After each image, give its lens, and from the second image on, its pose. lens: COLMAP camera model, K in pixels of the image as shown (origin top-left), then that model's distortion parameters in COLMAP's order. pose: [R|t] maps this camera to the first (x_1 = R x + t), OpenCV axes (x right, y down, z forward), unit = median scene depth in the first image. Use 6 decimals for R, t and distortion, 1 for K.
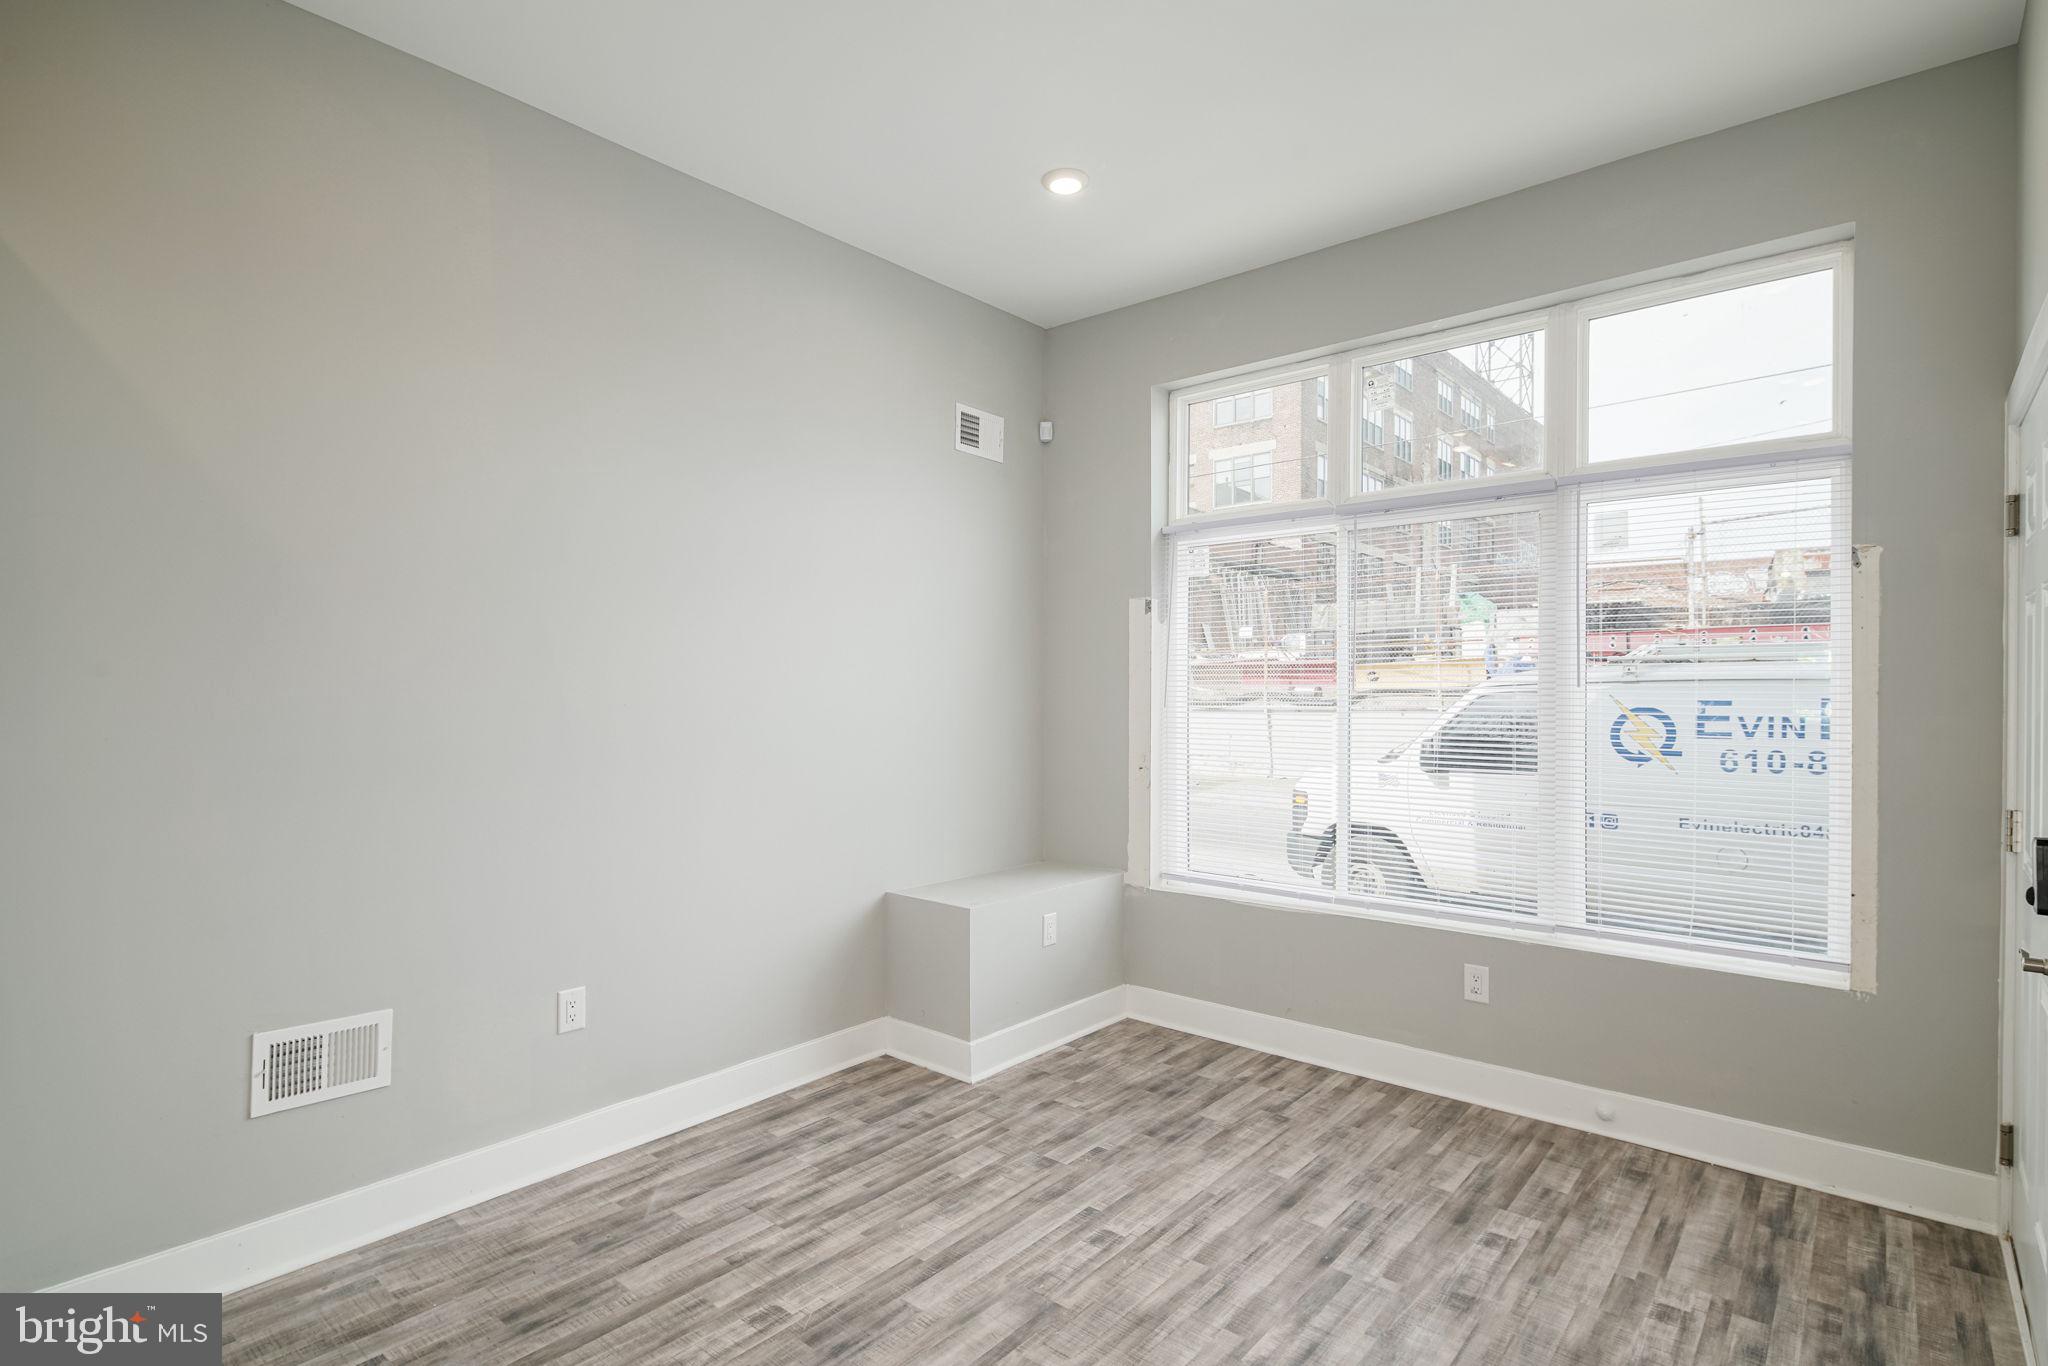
lens RADIAL K [[1015.2, 0, 1004.6], [0, 1015.2, 697.5], [0, 0, 1]] dist [0.001200, -0.001231]
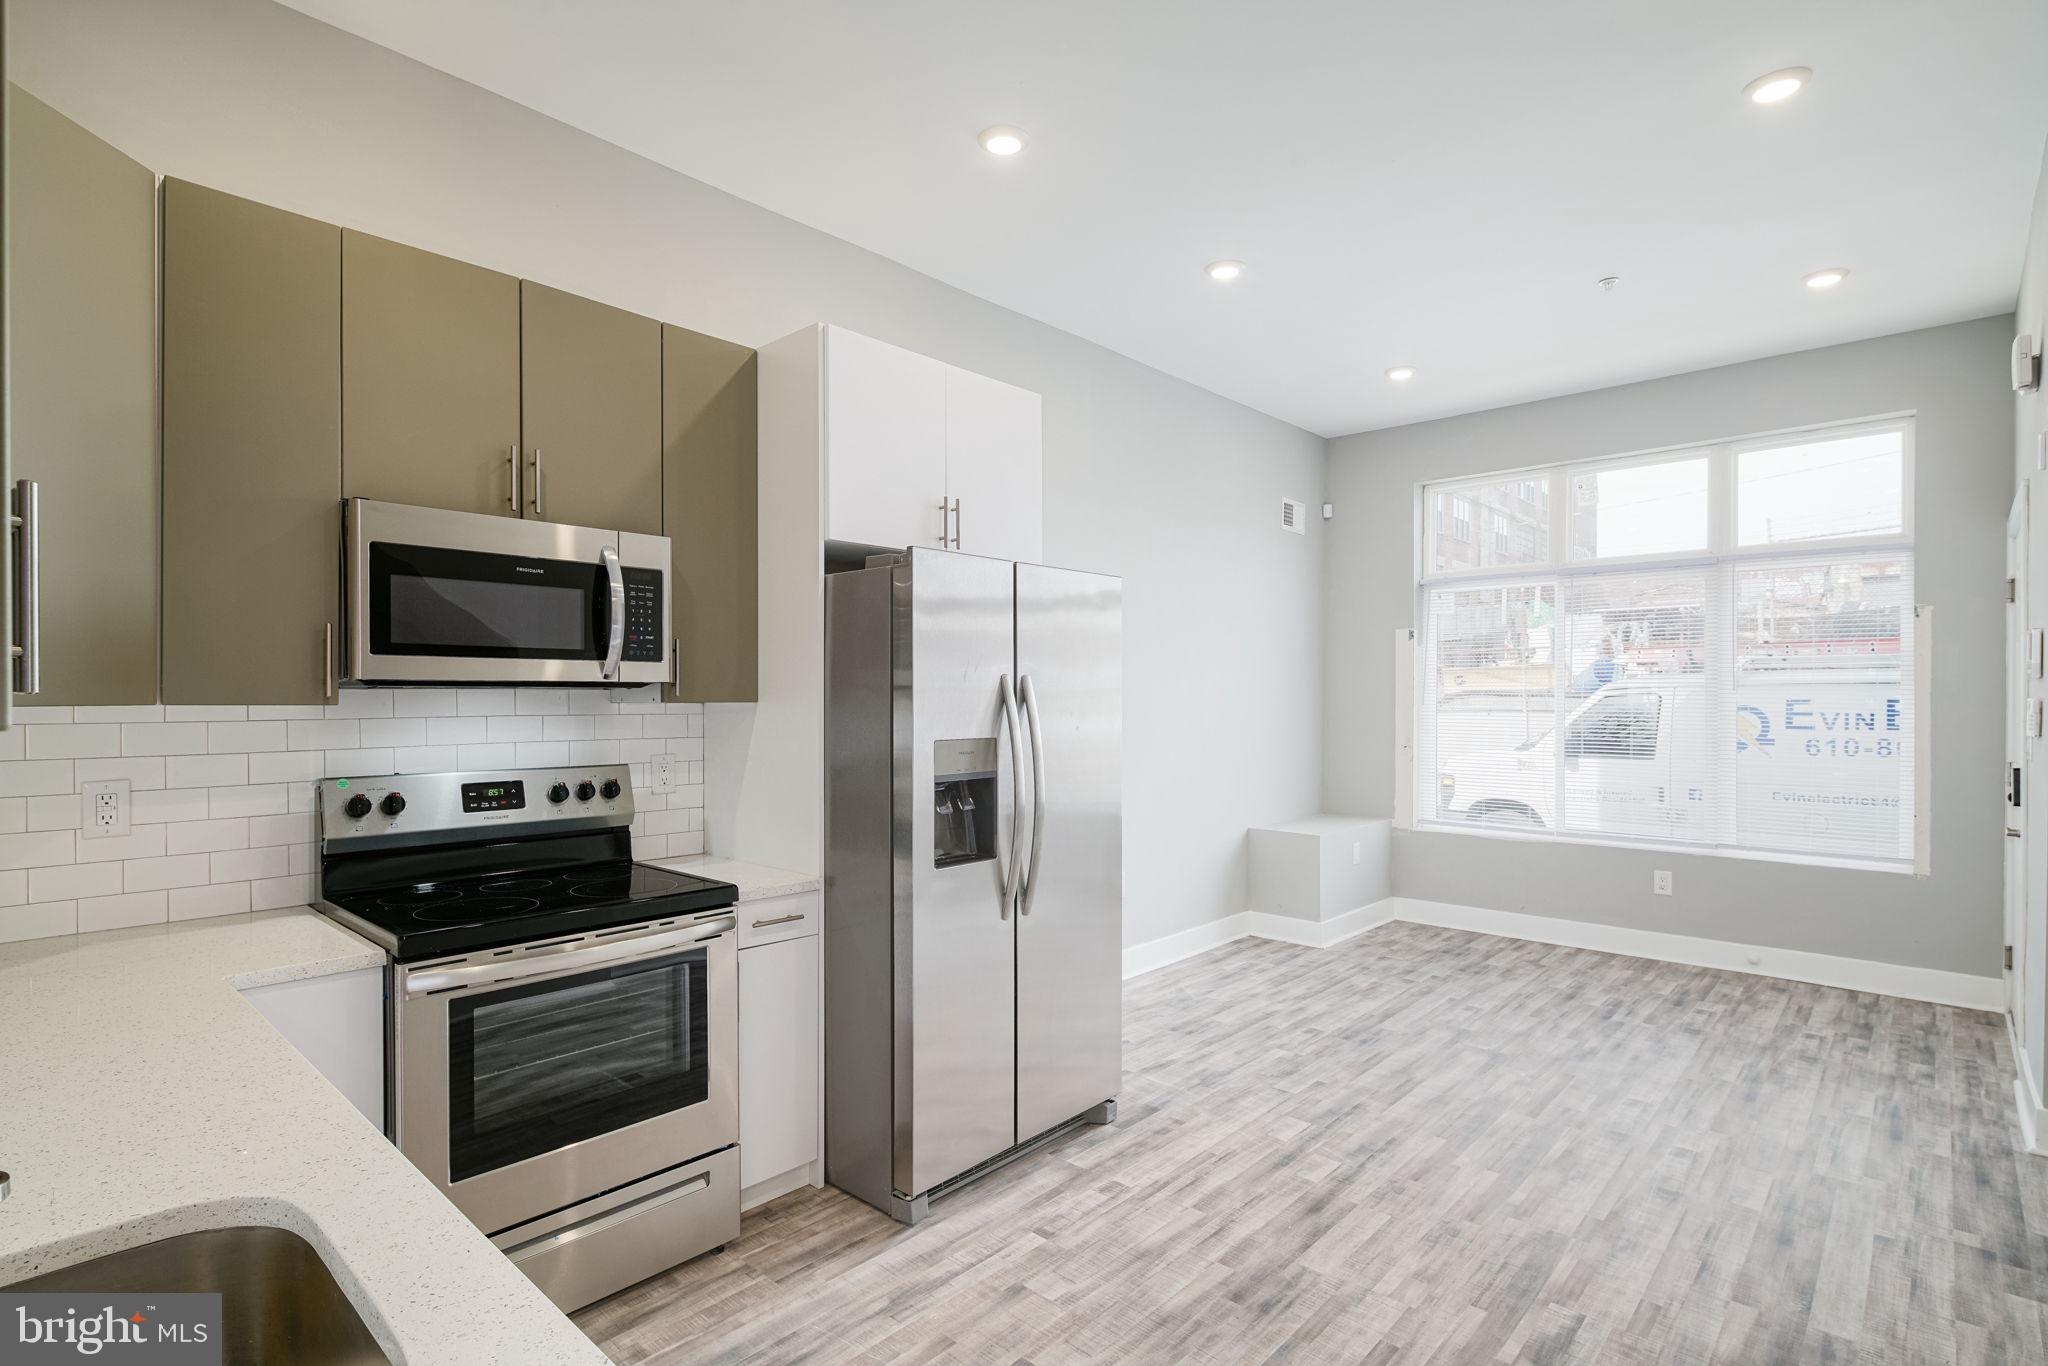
lens RADIAL K [[997.9, 0, 1010.7], [0, 997.9, 699.3], [0, 0, 1]] dist [0.001553, -0.001846]
pose [[0.999336, -0.001219, -0.036415, -0.537197], [0.001198, 0.999999, -0.000608, 0.003118], [0.036416, 0.000564, 0.999337, -0.630554]]
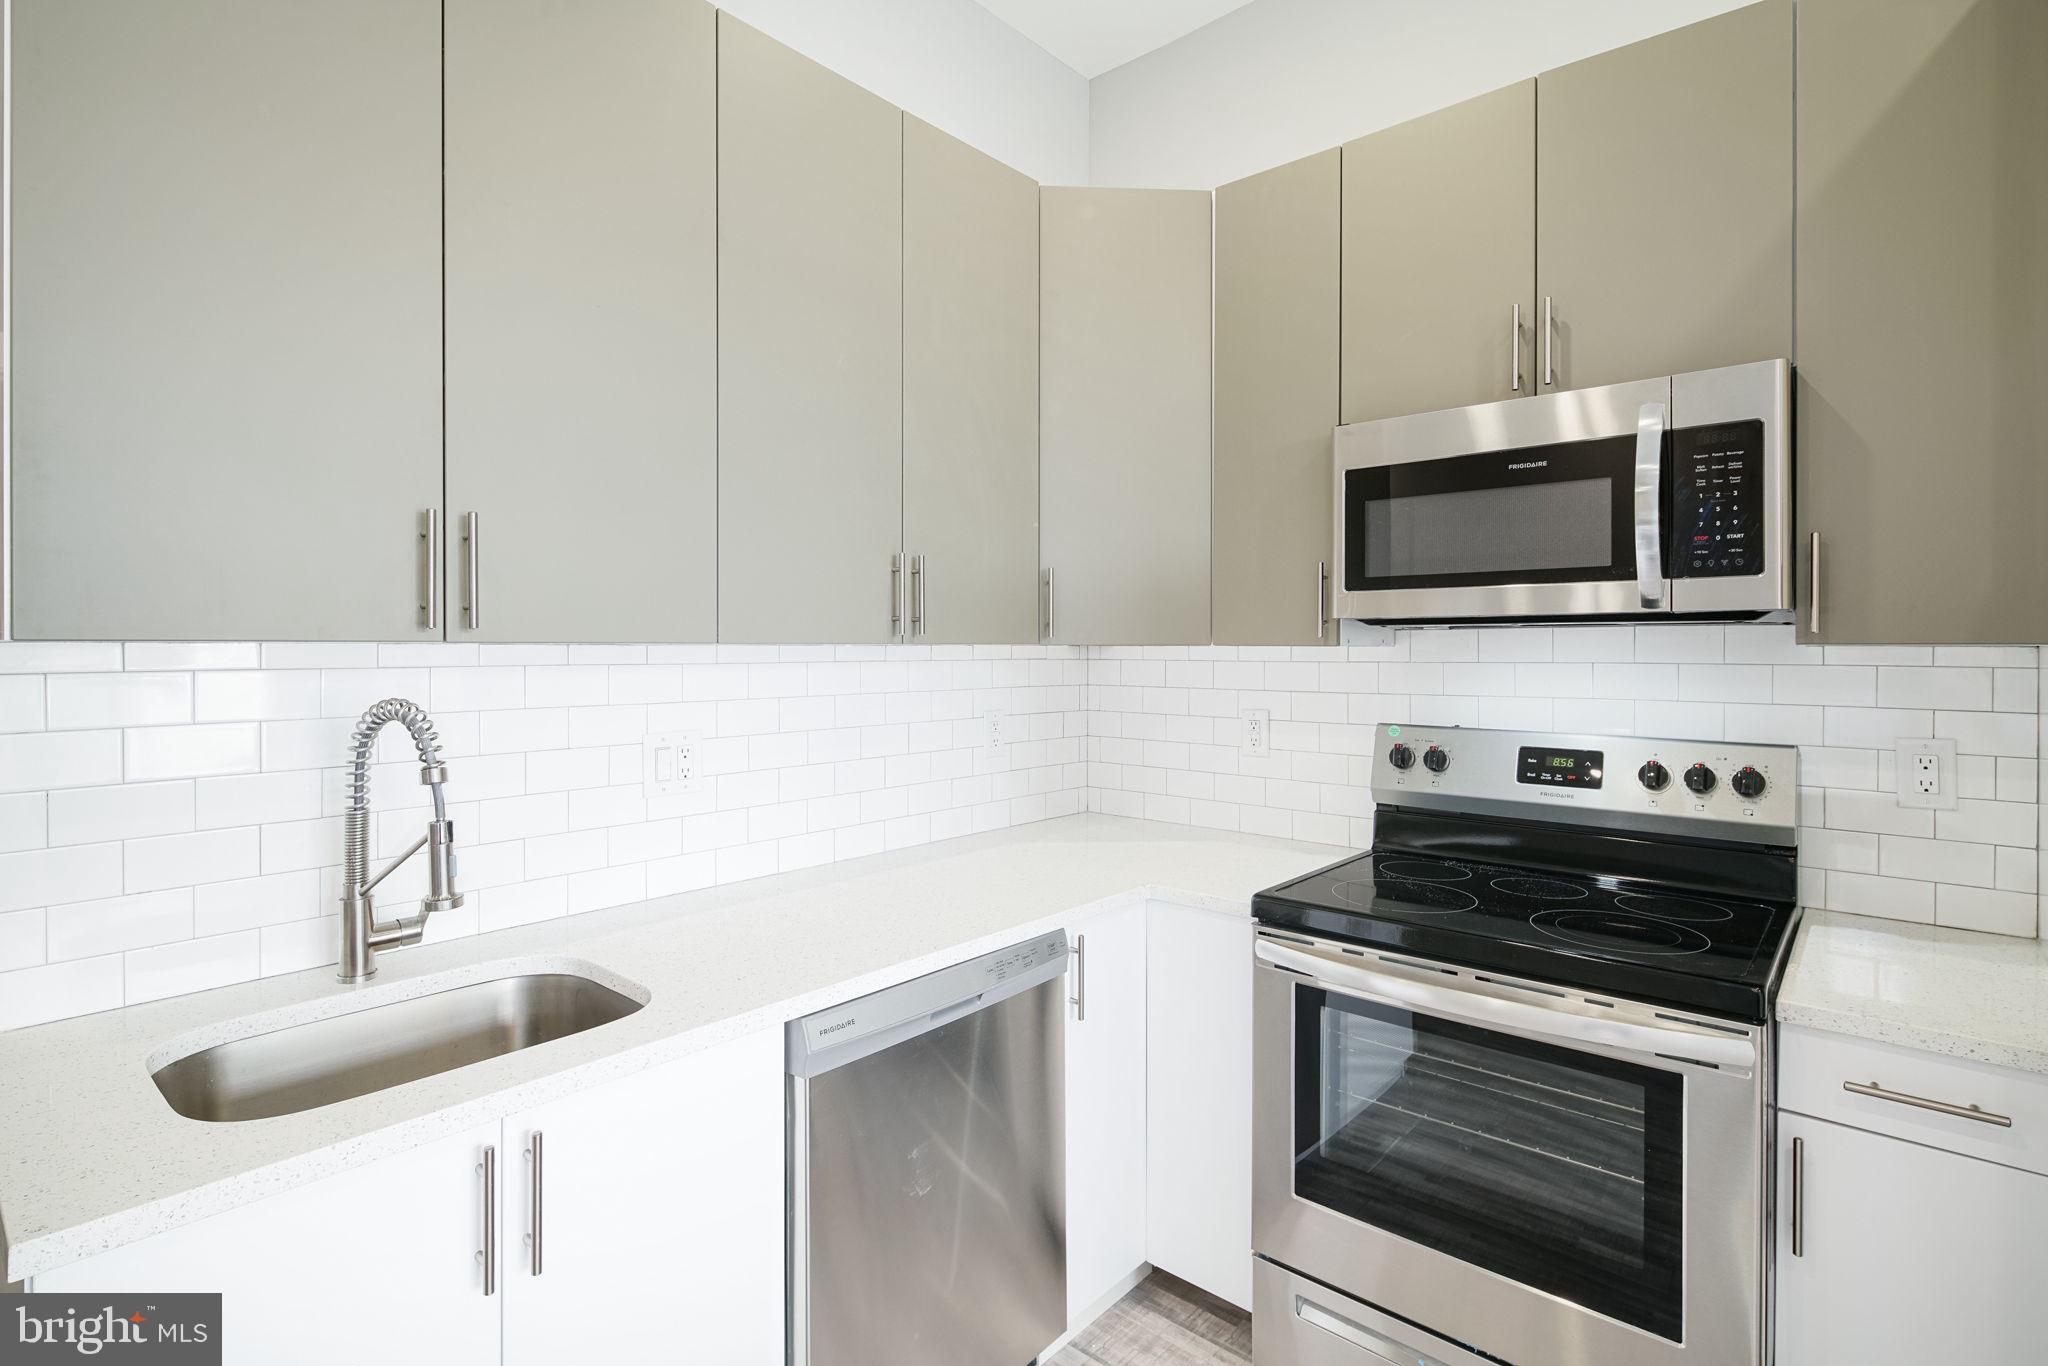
lens RADIAL K [[995.1, 0, 1020.6], [0, 995.1, 646.6], [0, 0, 1]] dist [0.000025, -0.000504]
pose [[-0.006372, -0.001877, -0.999978, -0.354549], [-0.004732, 0.999987, -0.001847, 0.009299], [0.999969, 0.004720, -0.006380, -0.130655]]
